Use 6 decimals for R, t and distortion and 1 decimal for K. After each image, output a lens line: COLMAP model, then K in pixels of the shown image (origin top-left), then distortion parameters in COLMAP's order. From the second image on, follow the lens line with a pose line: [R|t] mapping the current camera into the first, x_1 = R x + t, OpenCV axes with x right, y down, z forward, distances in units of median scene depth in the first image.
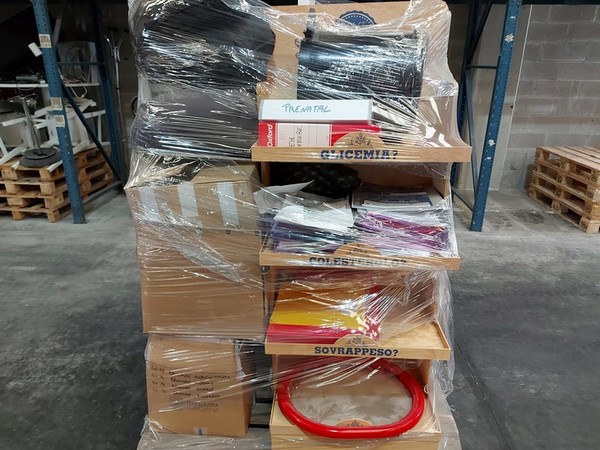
lens RADIAL K [[428.4, 0, 299.2], [0, 428.4, 223.3], [0, 0, 1]] dist [0.040438, -0.028746]
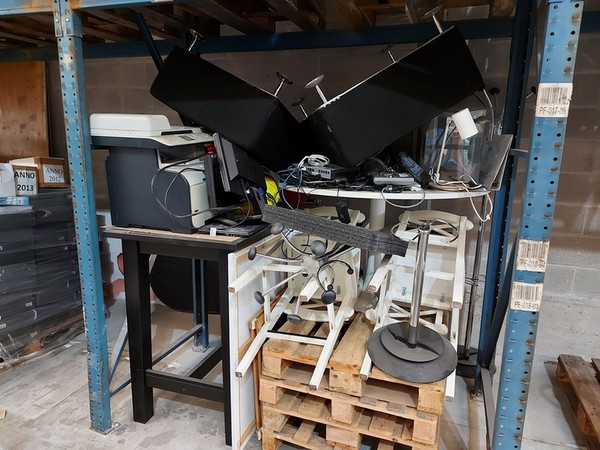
lens RADIAL K [[428.4, 0, 299.8], [0, 428.4, 225.4], [0, 0, 1]] dist [0.040438, -0.028746]
pose [[0.967849, 0.045873, -0.247315, -0.608816], [-0.081041, 0.987668, -0.133954, -0.212261], [0.238120, 0.149690, 0.959631, 0.523100]]
